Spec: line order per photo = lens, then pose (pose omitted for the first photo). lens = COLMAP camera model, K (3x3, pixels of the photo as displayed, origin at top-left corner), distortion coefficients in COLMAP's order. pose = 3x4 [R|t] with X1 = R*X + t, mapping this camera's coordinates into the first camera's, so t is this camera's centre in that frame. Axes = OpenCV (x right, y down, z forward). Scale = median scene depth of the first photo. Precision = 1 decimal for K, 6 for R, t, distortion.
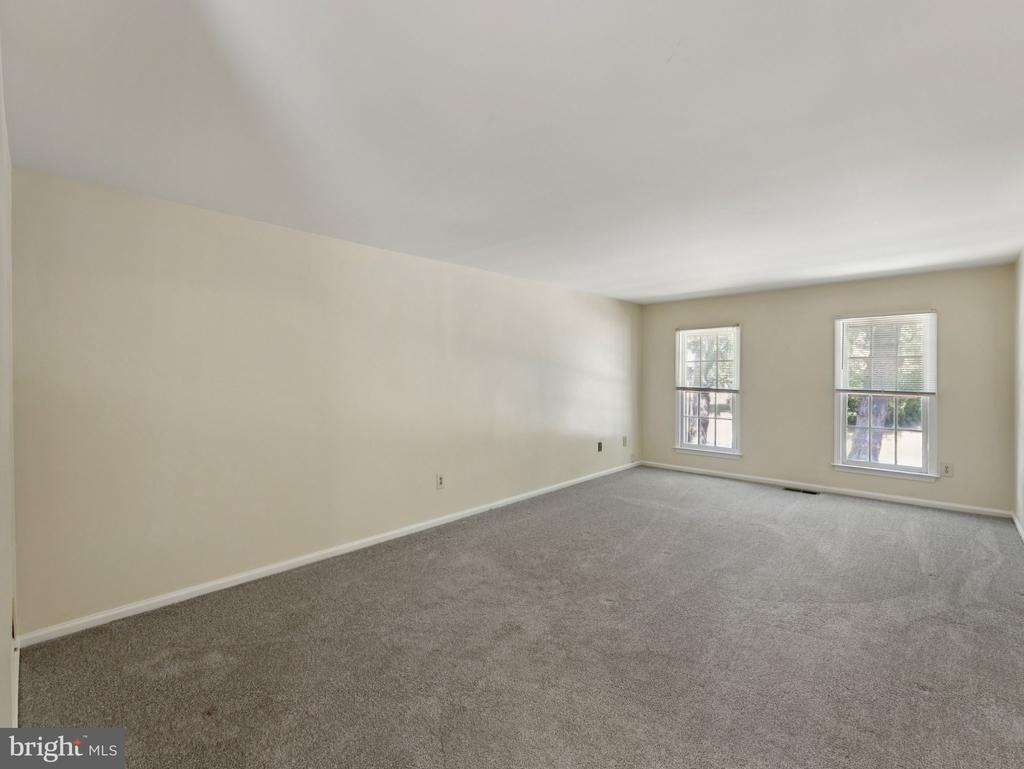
lens RADIAL K [[411.7, 0, 512.0], [0, 411.7, 384.5], [0, 0, 1]] dist [-0.000032, 0.000035]
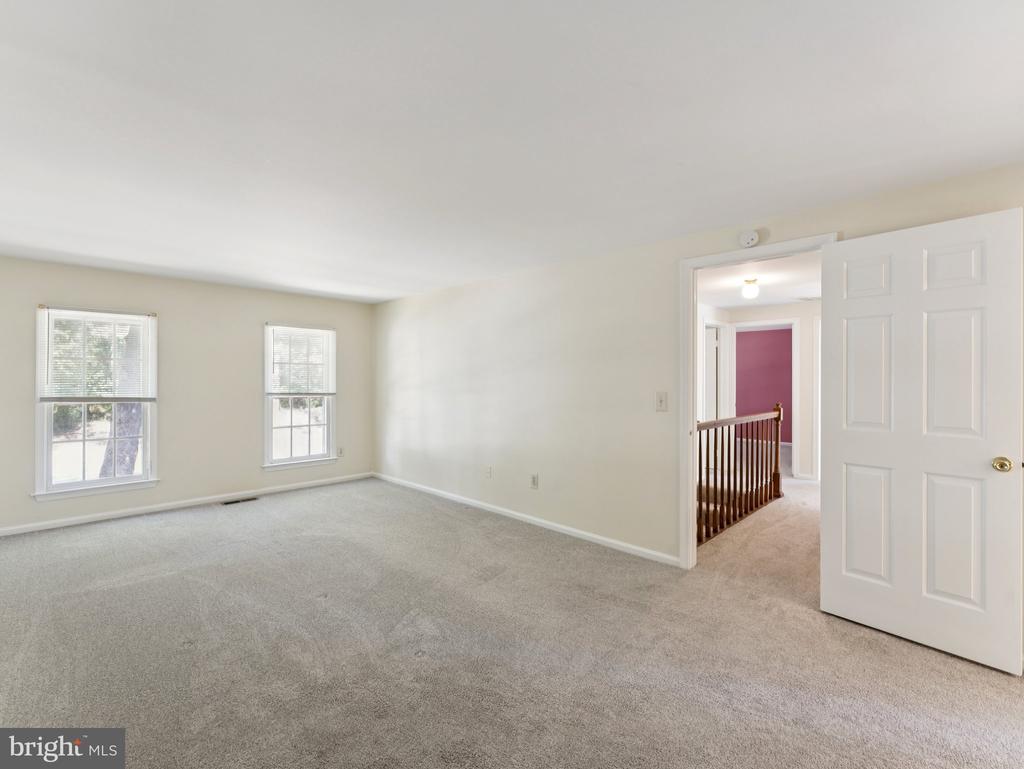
lens RADIAL K [[466.2, 0, 512.0], [0, 466.2, 384.5], [0, 0, 1]] dist [-0.000154, 0.000124]
pose [[0.067135, -0.006281, 0.997724, -0.325616], [0.020173, 0.999784, 0.004937, -0.002889], [-0.997540, 0.019796, 0.067247, 0.289278]]
